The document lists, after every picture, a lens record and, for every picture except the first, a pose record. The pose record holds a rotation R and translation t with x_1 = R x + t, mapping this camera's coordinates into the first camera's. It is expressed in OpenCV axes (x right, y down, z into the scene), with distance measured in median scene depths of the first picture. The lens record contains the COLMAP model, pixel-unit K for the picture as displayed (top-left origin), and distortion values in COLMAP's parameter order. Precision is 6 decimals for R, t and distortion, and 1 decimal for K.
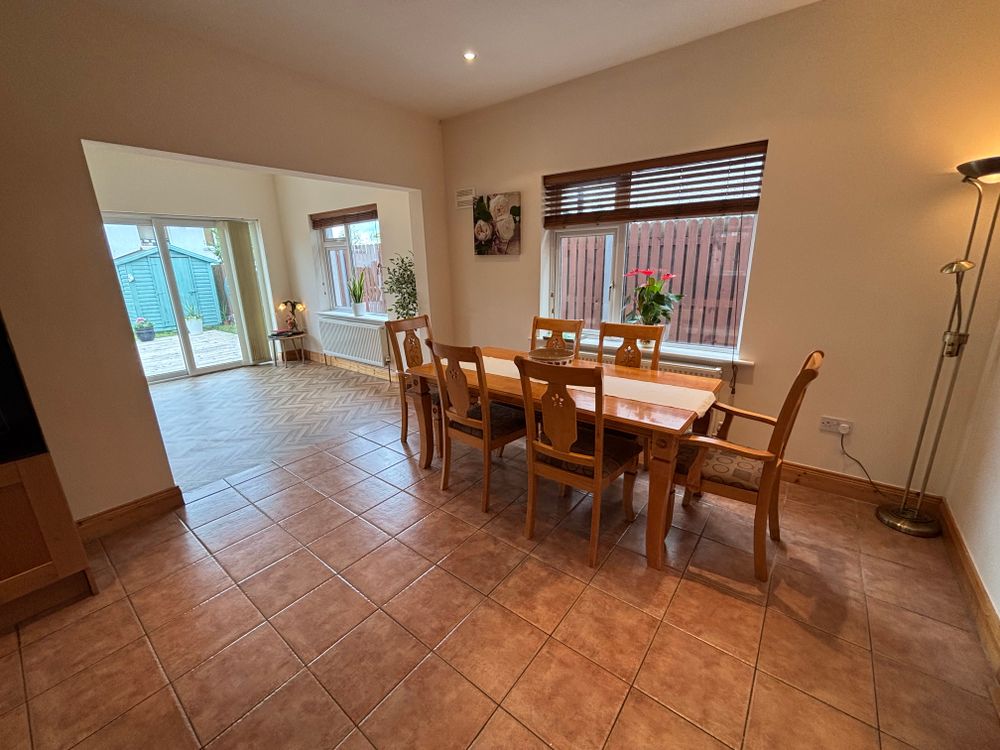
lens RADIAL K [[405.3, 0, 500.0], [0, 405.3, 375.0], [0, 0, 1]] dist [0.002776, -0.000126]
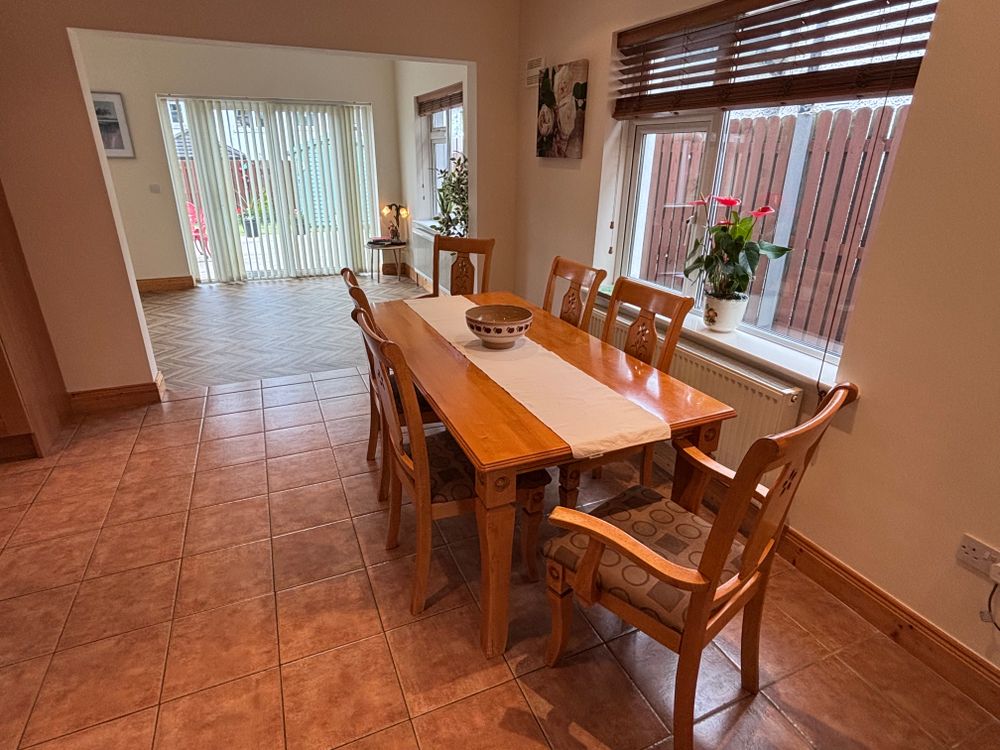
lens RADIAL K [[543.4, 0, 498.9], [0, 543.4, 366.0], [0, 0, 1]] dist [0.006319, -0.000604]
pose [[0.878371, 0.203129, -0.432669, 0.393968], [-0.162529, 0.978197, 0.129288, -0.059413], [0.449498, -0.043242, 0.892234, 0.131645]]
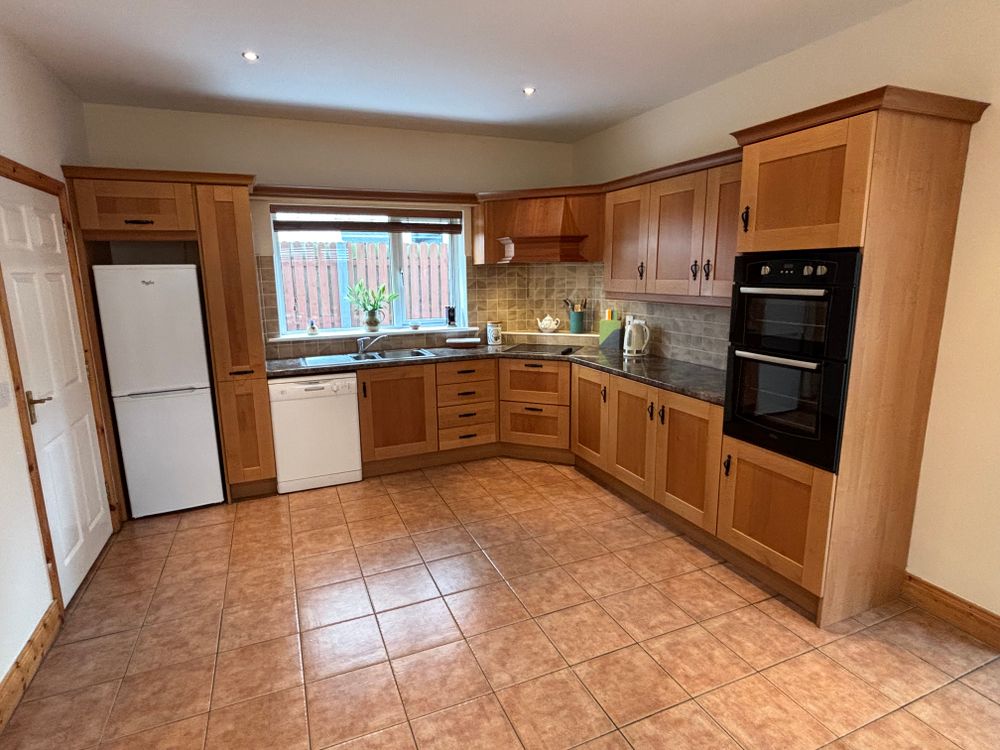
lens RADIAL K [[531.9, 0, 500.0], [0, 531.9, 375.0], [0, 0, 1]] dist [0.023110, 0.000421]
pose [[-0.474987, 0.199422, -0.857099, 0.183552], [-0.218072, 0.916929, 0.334194, -0.146865], [0.852544, 0.345647, -0.392041, 0.361653]]
